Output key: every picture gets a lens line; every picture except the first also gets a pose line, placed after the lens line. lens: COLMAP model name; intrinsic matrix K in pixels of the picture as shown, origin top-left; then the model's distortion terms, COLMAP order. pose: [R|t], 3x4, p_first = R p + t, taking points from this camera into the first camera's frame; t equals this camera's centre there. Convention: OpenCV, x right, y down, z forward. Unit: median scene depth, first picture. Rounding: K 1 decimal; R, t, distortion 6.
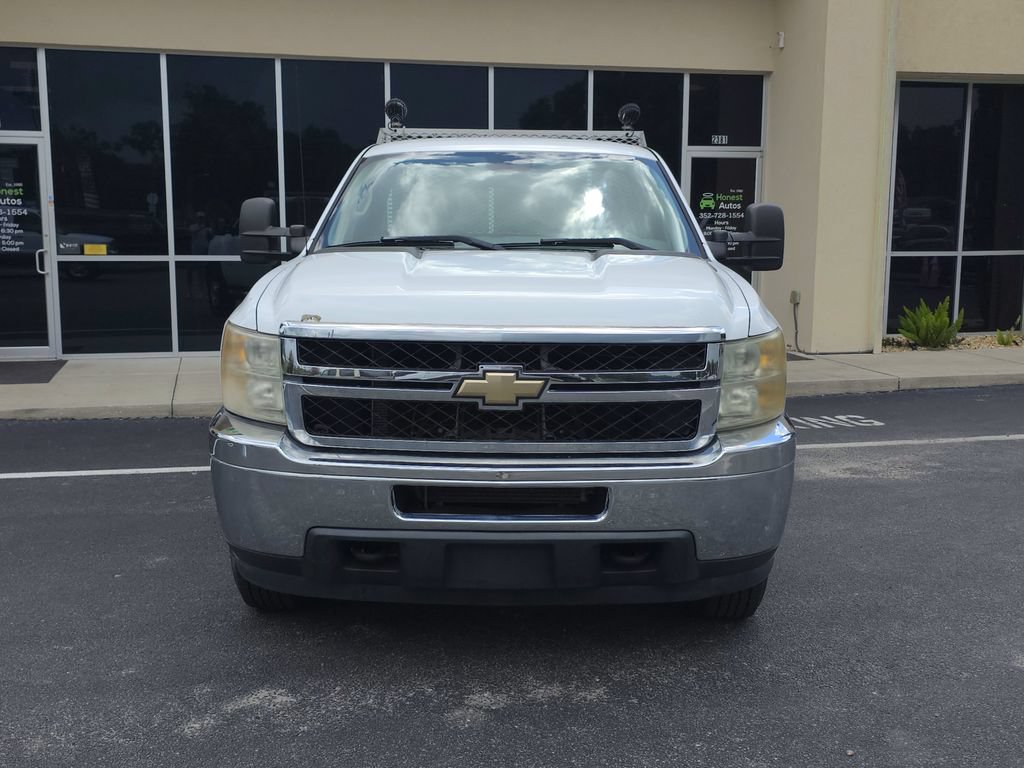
lens RADIAL K [[1068.5, 0, 509.2], [0, 1068.5, 384.8], [0, 0, 1]] dist [0.048978, 0.000000]
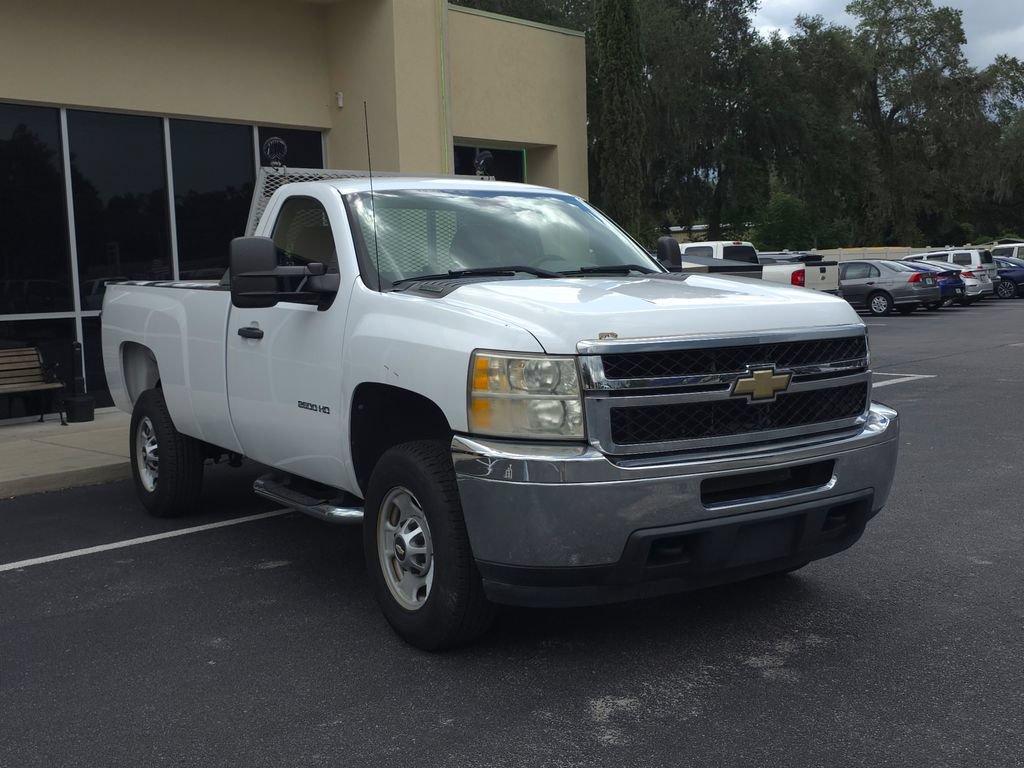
lens RADIAL K [[1068.5, 0, 507.7], [0, 1068.5, 382.1], [0, 0, 1]] dist [0.048978, 0.000000]
pose [[0.849157, -0.085567, 0.521164, -0.828913], [0.113803, 0.993252, -0.022347, -0.004056], [-0.515735, 0.078286, 0.853164, 0.151172]]
